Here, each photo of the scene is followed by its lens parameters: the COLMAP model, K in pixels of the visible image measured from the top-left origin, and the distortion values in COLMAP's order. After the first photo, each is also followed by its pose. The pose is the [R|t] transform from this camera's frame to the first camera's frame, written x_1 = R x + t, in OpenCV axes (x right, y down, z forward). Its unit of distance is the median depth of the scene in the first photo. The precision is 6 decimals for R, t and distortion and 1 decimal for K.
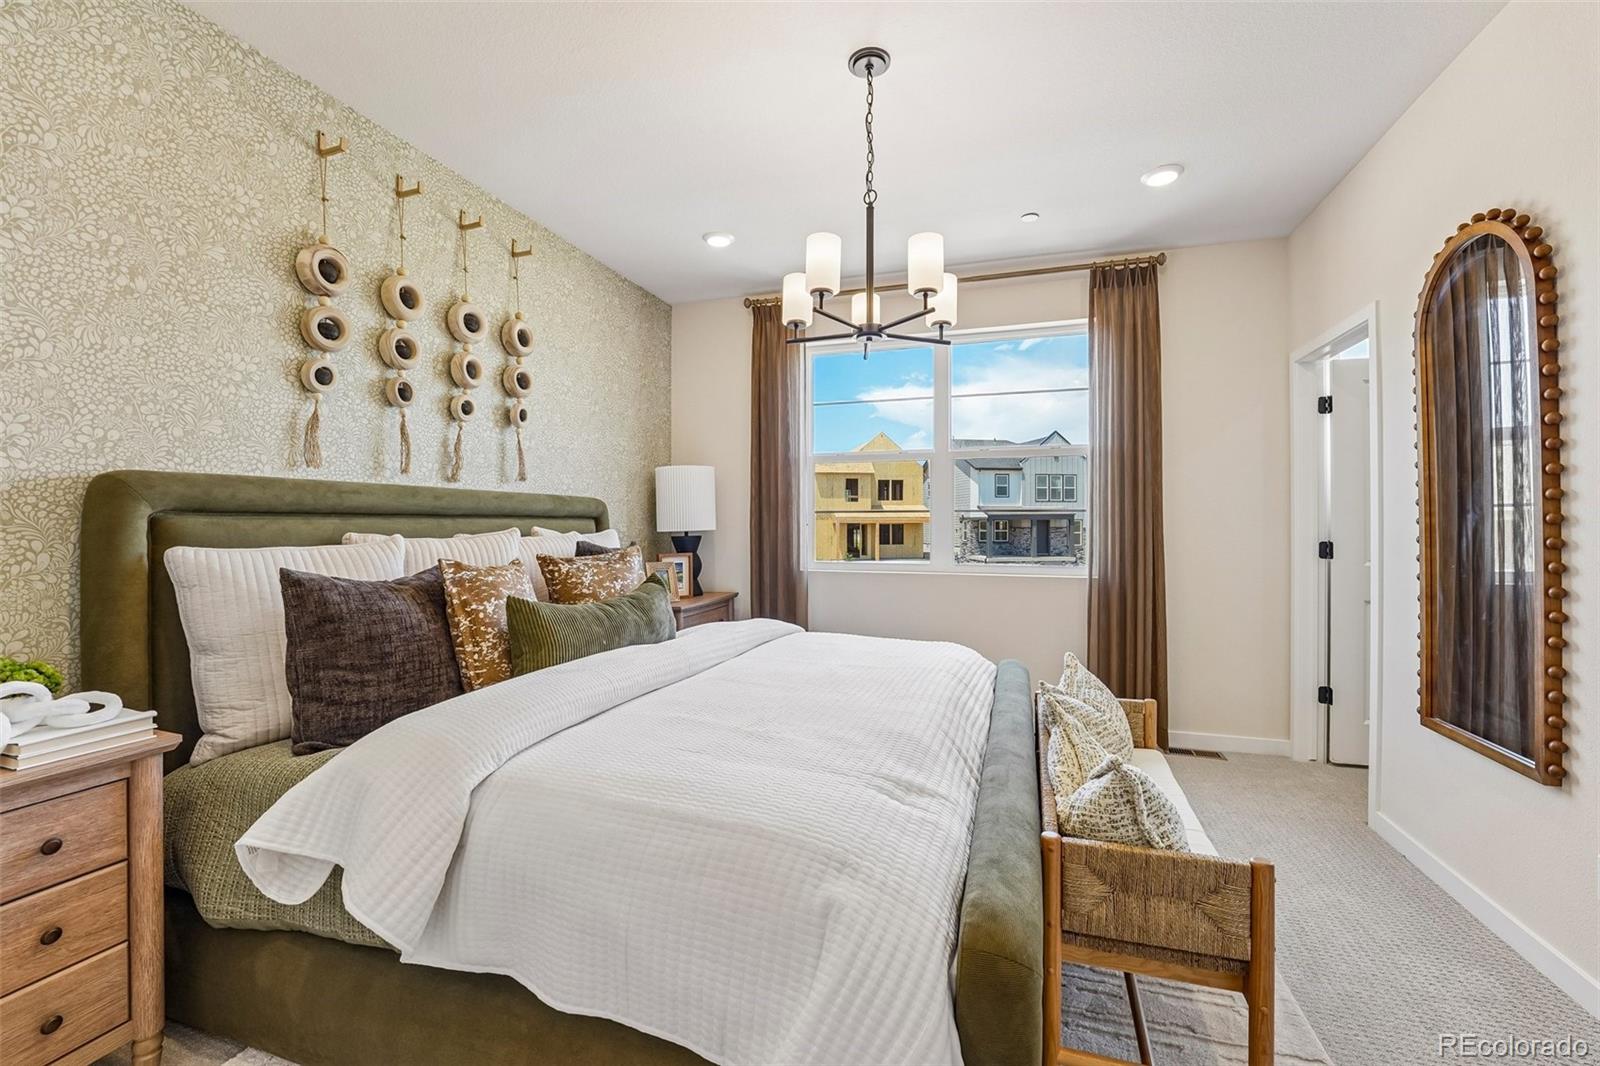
lens RADIAL K [[657.5, 0, 795.0], [0, 657.5, 515.8], [0, 0, 1]] dist [-0.028072, 0.000182]
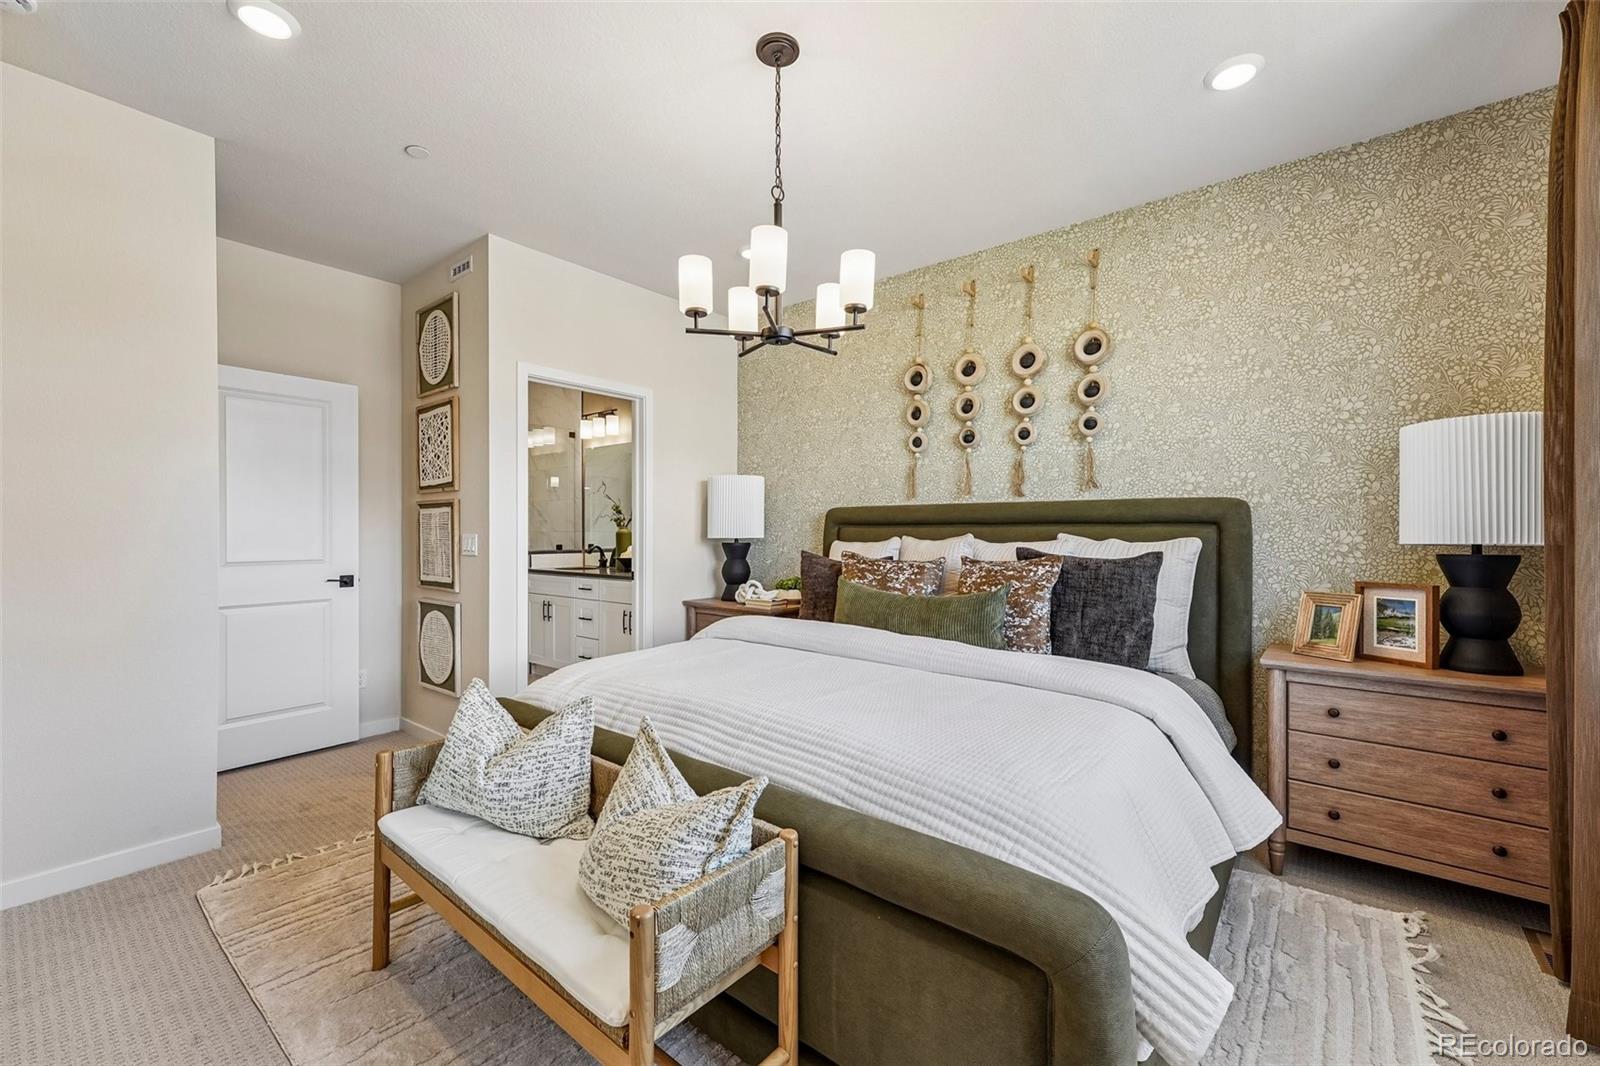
lens RADIAL K [[653.0, 0, 795.3], [0, 653.0, 531.9], [0, 0, 1]] dist [0.004153, 0.000367]
pose [[-0.356398, 0.005699, -0.934317, 0.797770], [0.012396, 0.999922, 0.001370, 0.008625], [0.934252, -0.011093, -0.356441, 1.072613]]
